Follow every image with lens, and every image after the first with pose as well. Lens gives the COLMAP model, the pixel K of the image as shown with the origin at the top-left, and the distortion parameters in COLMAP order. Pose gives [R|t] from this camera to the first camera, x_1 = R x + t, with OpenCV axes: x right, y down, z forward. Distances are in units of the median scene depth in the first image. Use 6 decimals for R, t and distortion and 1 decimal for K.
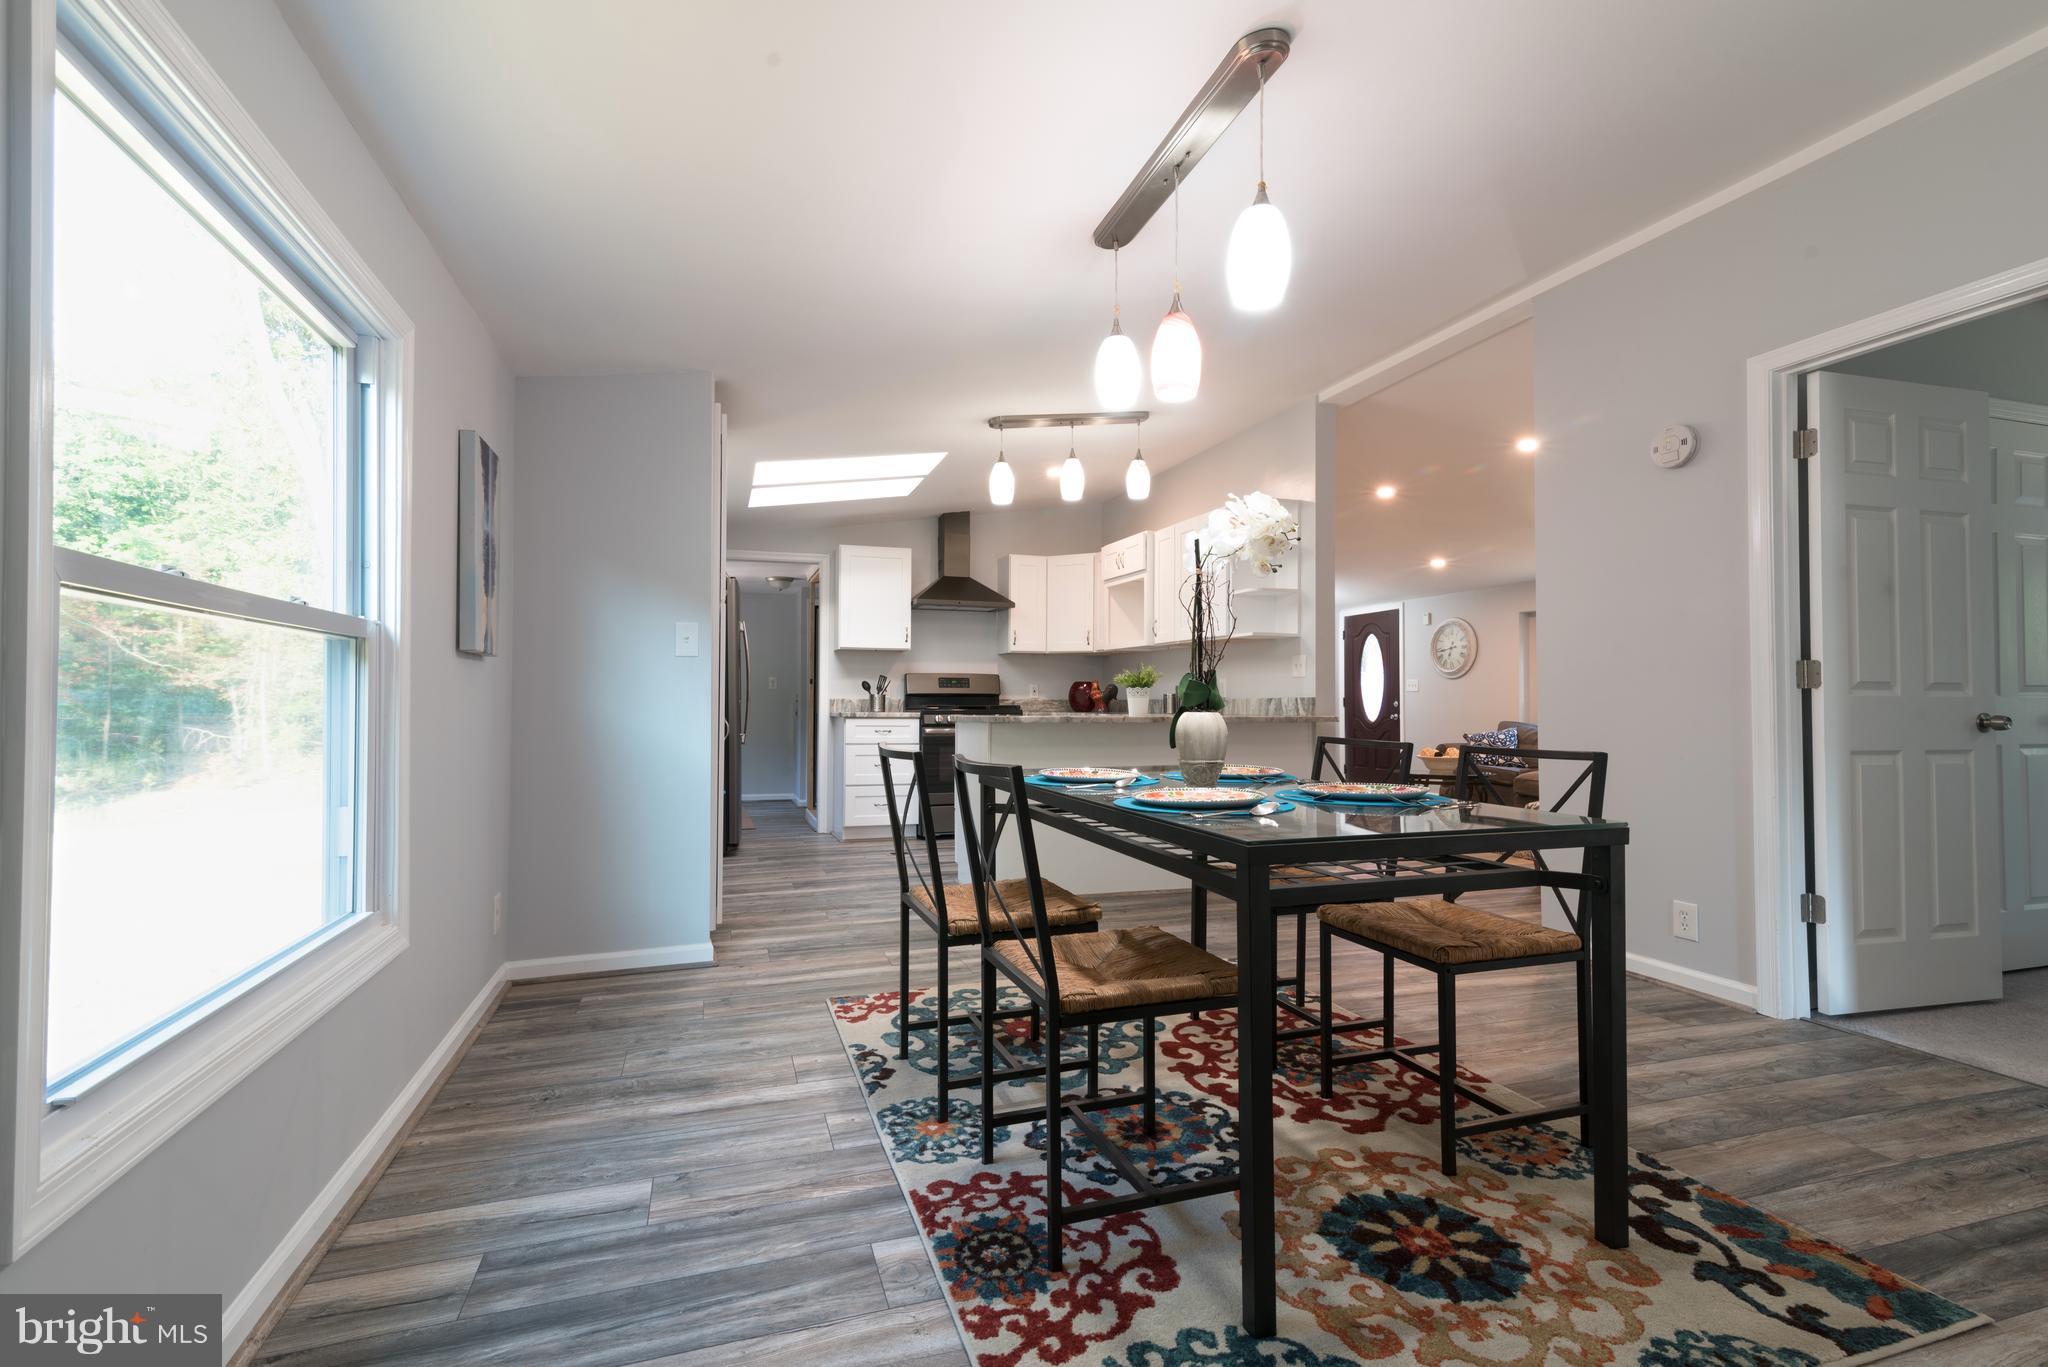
lens RADIAL K [[921.8, 0, 1024.0], [0, 921.8, 683.5], [0, 0, 1]] dist [0.012837, 0.000407]
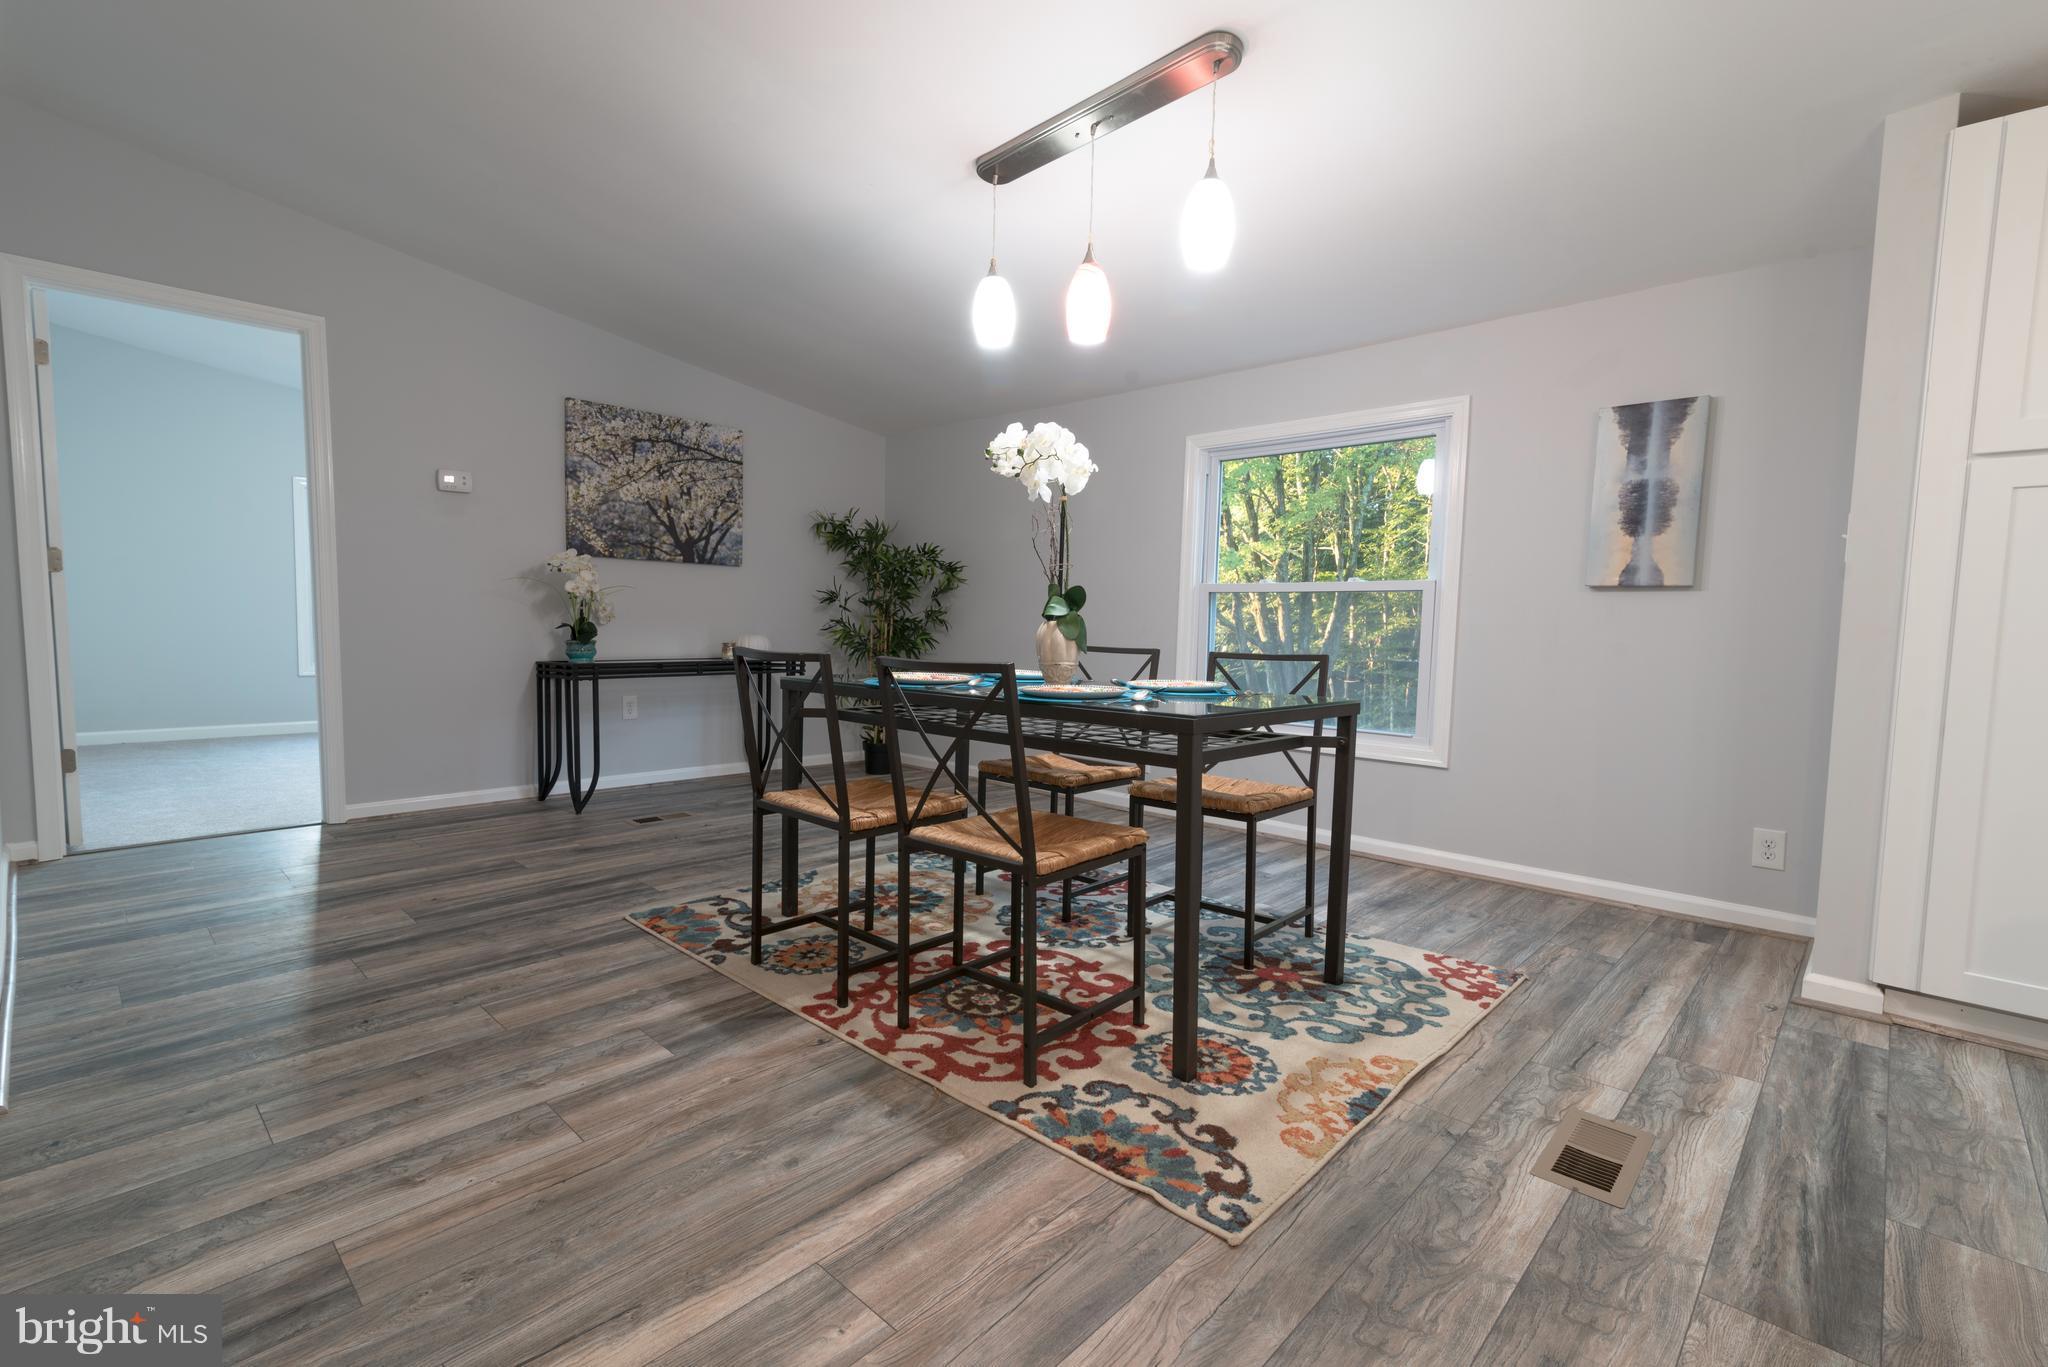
lens RADIAL K [[921.8, 0, 1024.0], [0, 921.8, 683.5], [0, 0, 1]] dist [0.012837, 0.000407]
pose [[-0.883067, 0.008994, -0.469161, 0.481102], [-0.014048, 0.998861, 0.045589, 0.034974], [0.469037, 0.046849, -0.881935, 1.242723]]
